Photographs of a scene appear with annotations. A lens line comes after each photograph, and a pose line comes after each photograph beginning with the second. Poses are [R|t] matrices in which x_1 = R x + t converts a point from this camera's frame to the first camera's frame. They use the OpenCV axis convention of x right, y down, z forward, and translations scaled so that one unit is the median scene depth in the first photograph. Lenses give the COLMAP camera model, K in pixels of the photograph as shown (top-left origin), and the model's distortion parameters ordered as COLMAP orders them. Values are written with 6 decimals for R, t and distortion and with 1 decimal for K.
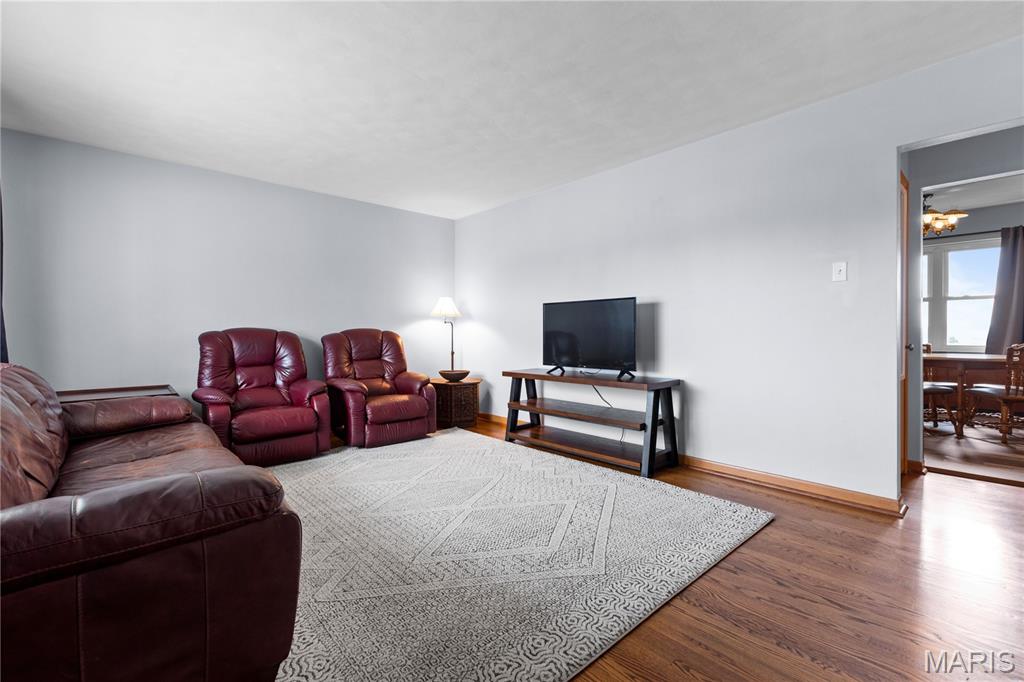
lens RADIAL K [[360.6, 0, 511.8], [0, 360.6, 338.7], [0, 0, 1]] dist [0.000440, 0.000101]
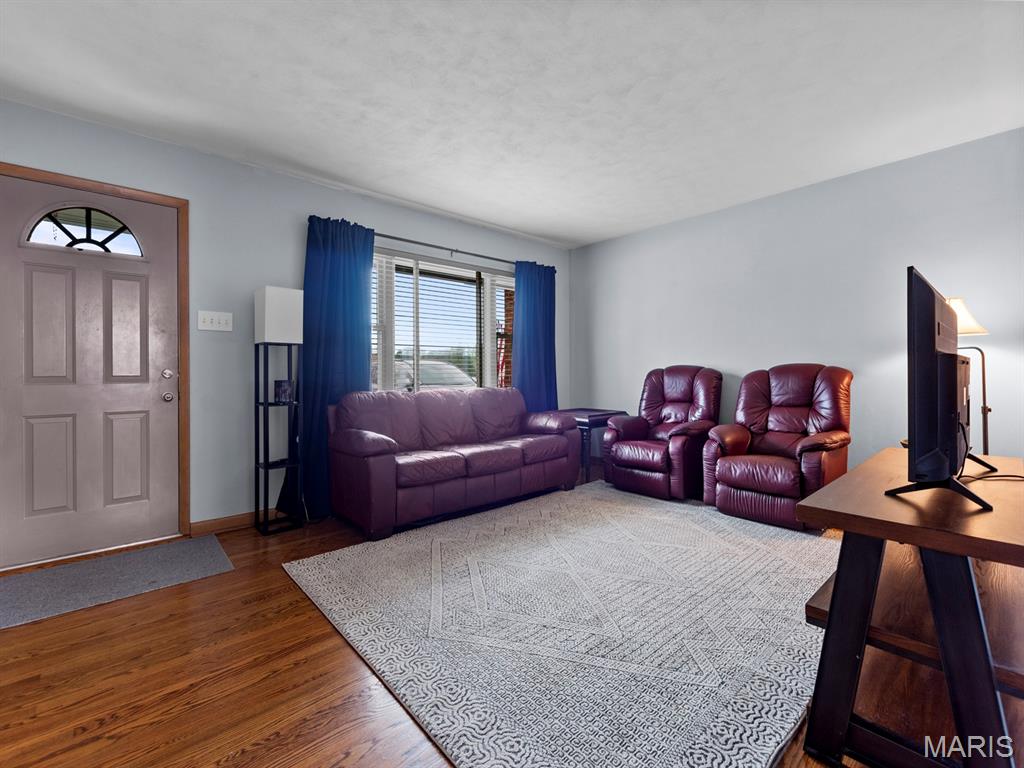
lens RADIAL K [[445.3, 0, 506.8], [0, 445.3, 385.5], [0, 0, 1]] dist [-0.000156, -0.000279]
pose [[0.095888, 0.033594, -0.994825, 0.620189], [-0.013225, 0.999385, 0.032473, -0.008911], [0.995304, 0.010043, 0.096273, 0.488673]]
